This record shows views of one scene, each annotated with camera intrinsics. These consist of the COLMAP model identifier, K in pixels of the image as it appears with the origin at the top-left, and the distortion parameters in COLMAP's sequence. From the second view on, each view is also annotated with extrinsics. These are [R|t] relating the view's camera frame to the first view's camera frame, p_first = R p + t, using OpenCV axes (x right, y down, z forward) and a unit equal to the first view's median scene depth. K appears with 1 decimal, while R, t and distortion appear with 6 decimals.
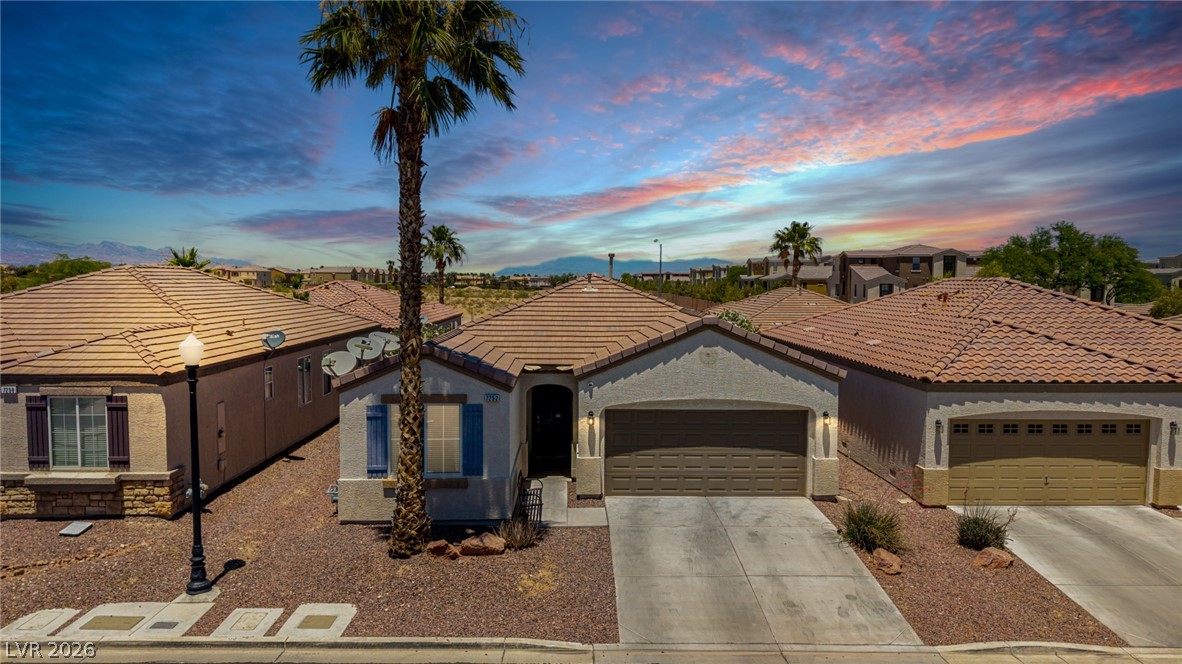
lens RADIAL K [[784.5, 0, 586.8], [0, 784.5, 335.3], [0, 0, 1]] dist [0.006781, -0.003553]
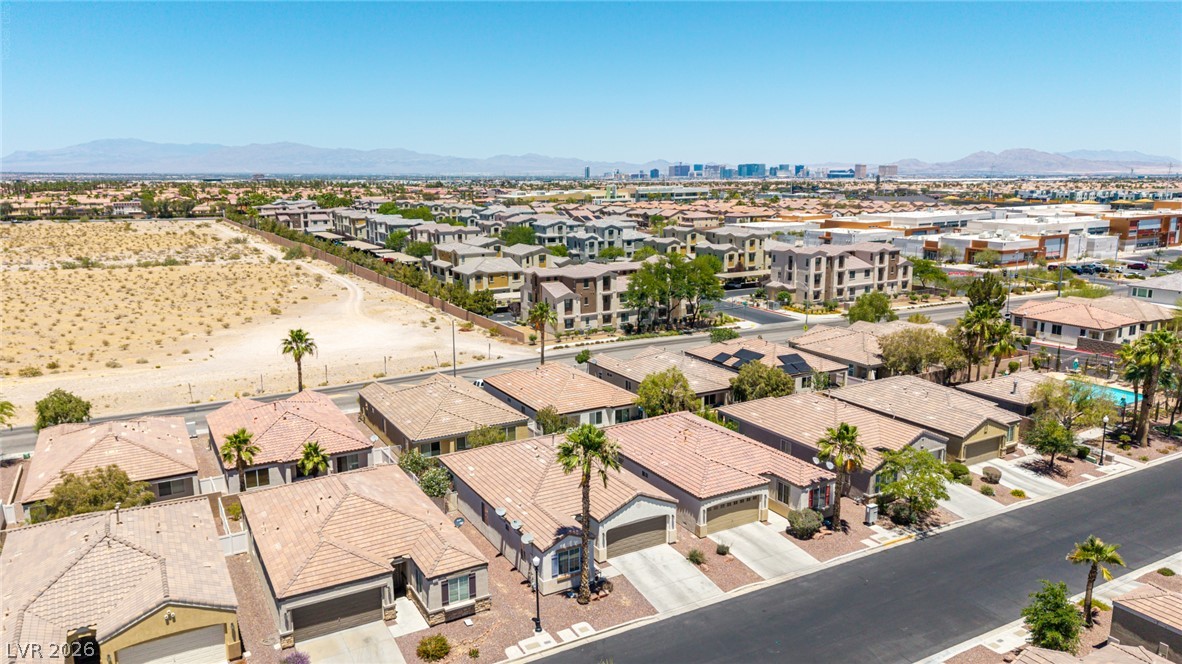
lens RADIAL K [[814.8, 0, 591.0], [0, 814.8, 332.0], [0, 0, 1]] dist [0.009095, -0.002034]
pose [[0.877331, -0.101889, 0.468945, -1.482293], [0.039748, 0.989271, 0.140580, -1.144197], [-0.478238, -0.104696, 0.871968, -1.606194]]
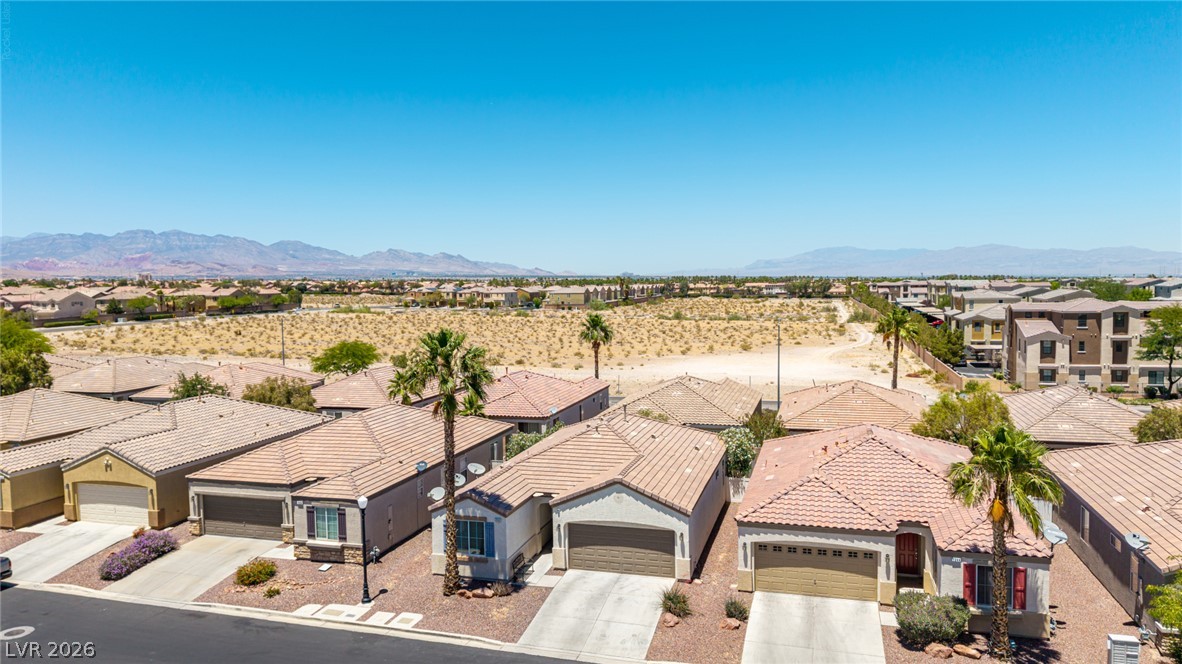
lens RADIAL K [[814.8, 0, 591.0], [0, 814.8, 332.0], [0, 0, 1]] dist [0.009095, -0.002034]
pose [[0.952627, -0.001894, -0.304135, 0.767613], [0.001486, 0.999998, -0.001572, -0.412788], [0.304138, 0.001046, 0.952628, -0.970281]]
